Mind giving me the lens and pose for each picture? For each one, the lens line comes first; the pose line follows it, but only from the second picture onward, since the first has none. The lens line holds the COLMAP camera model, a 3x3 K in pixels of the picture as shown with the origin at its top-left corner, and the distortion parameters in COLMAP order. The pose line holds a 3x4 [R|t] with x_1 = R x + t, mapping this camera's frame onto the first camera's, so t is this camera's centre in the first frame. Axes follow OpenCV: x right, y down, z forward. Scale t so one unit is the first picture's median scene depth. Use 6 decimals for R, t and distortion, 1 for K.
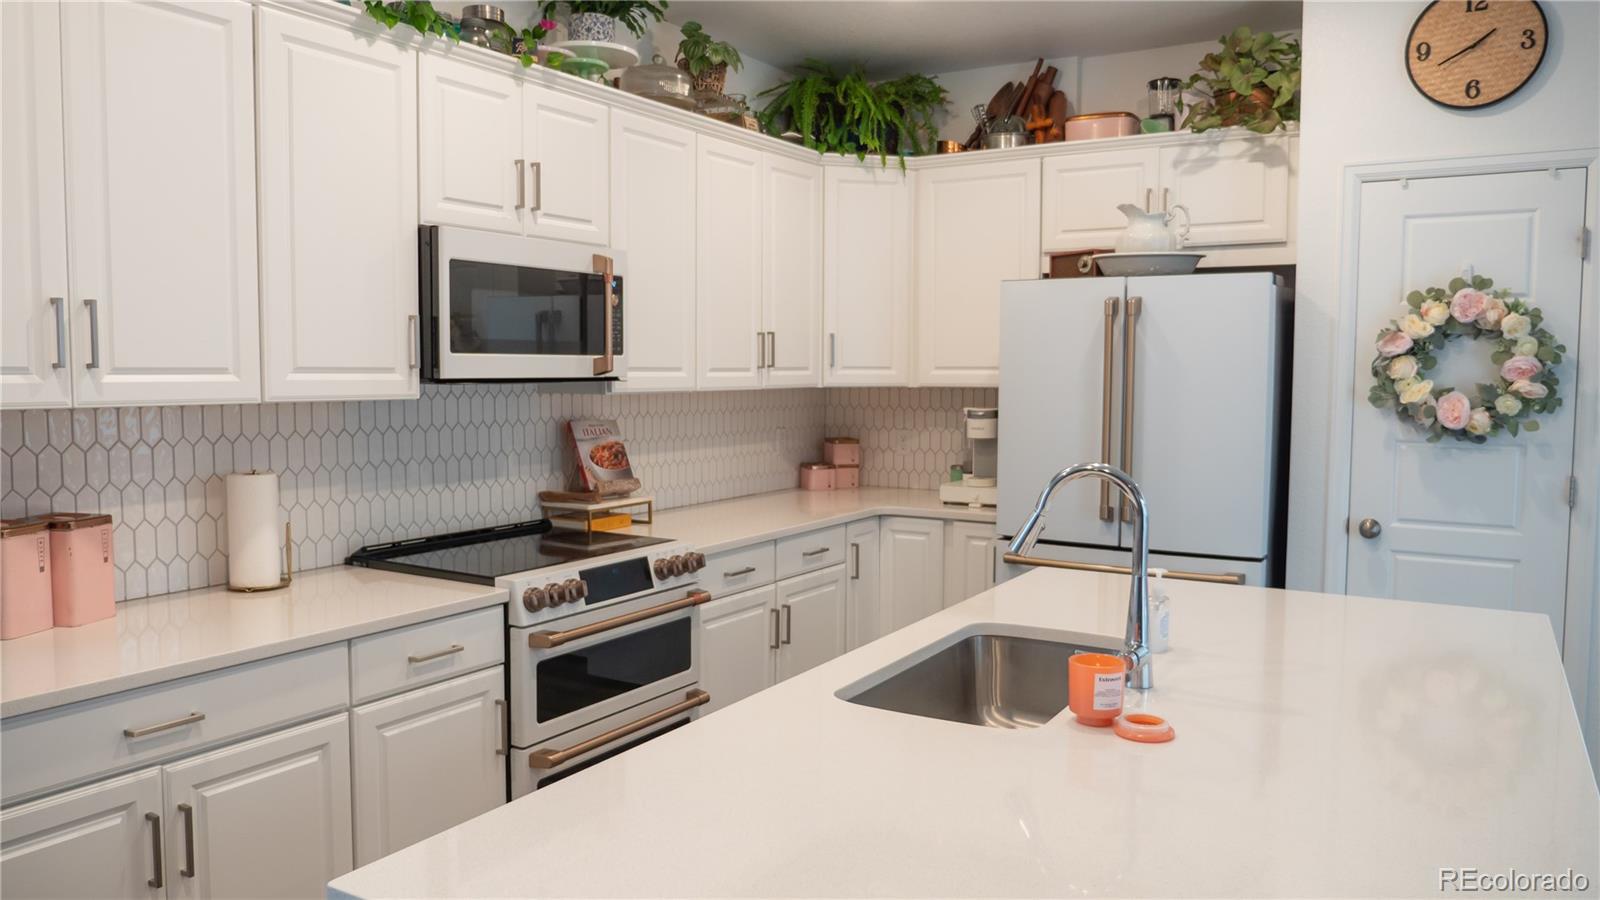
lens RADIAL K [[1155.0, 0, 801.7], [0, 1155.0, 445.5], [0, 0, 1]] dist [-0.014684, 0.003821]
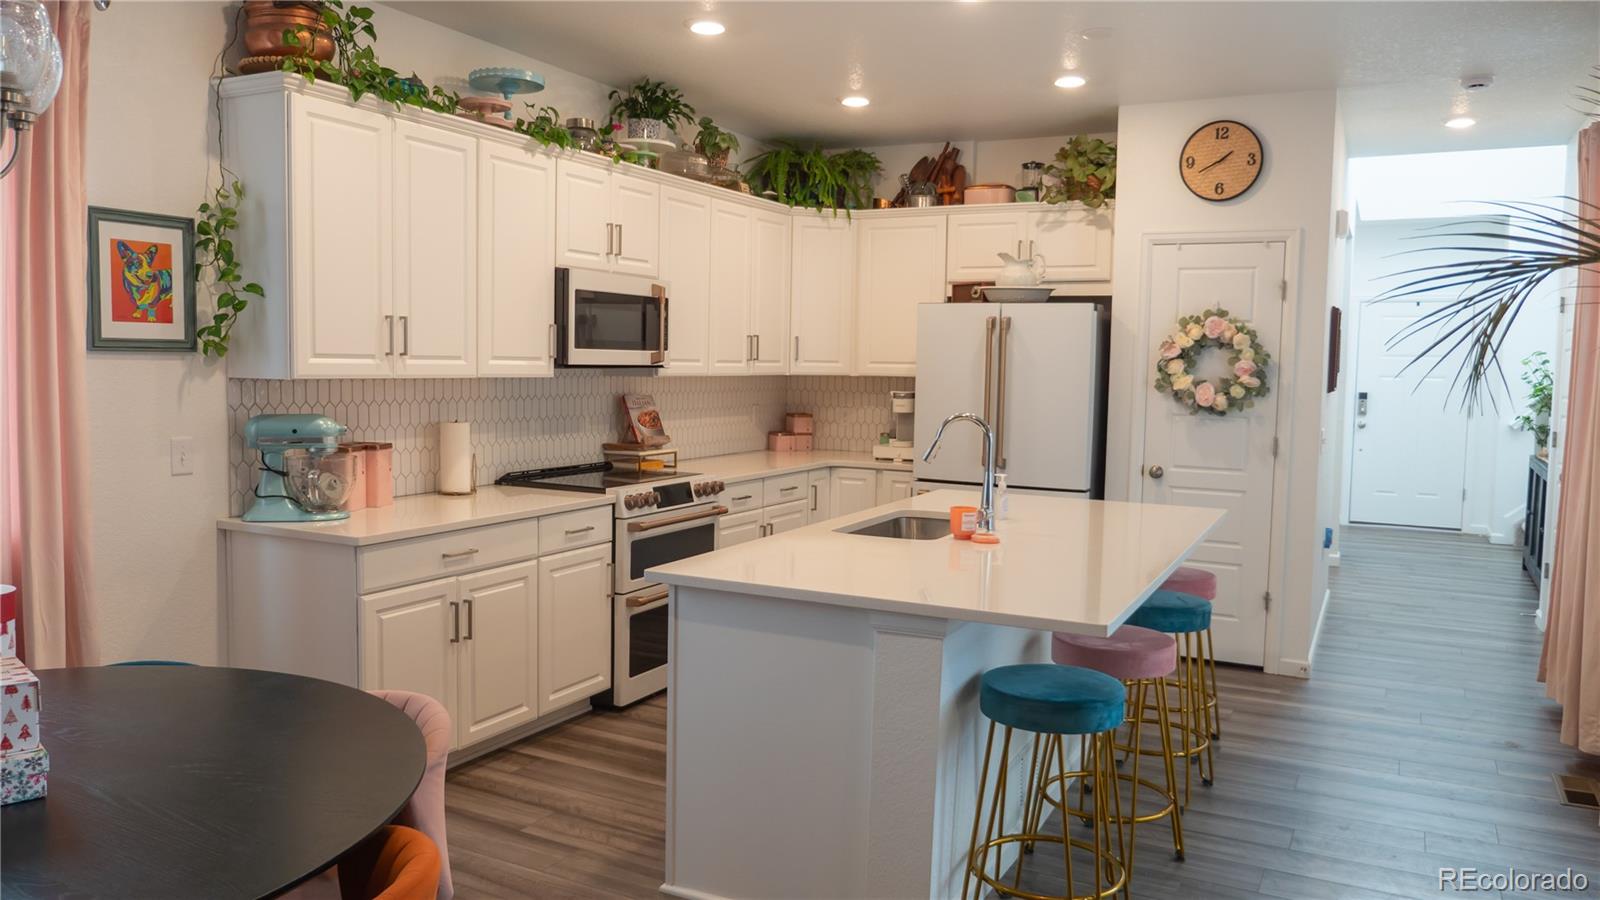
lens RADIAL K [[1155.0, 0, 797.7], [0, 1155.0, 451.2], [0, 0, 1]] dist [-0.014684, 0.003821]
pose [[0.997478, 0.009132, 0.070388, -0.088555], [-0.009926, 0.999891, 0.010942, 0.033014], [-0.070280, -0.011613, 0.997460, -0.495508]]
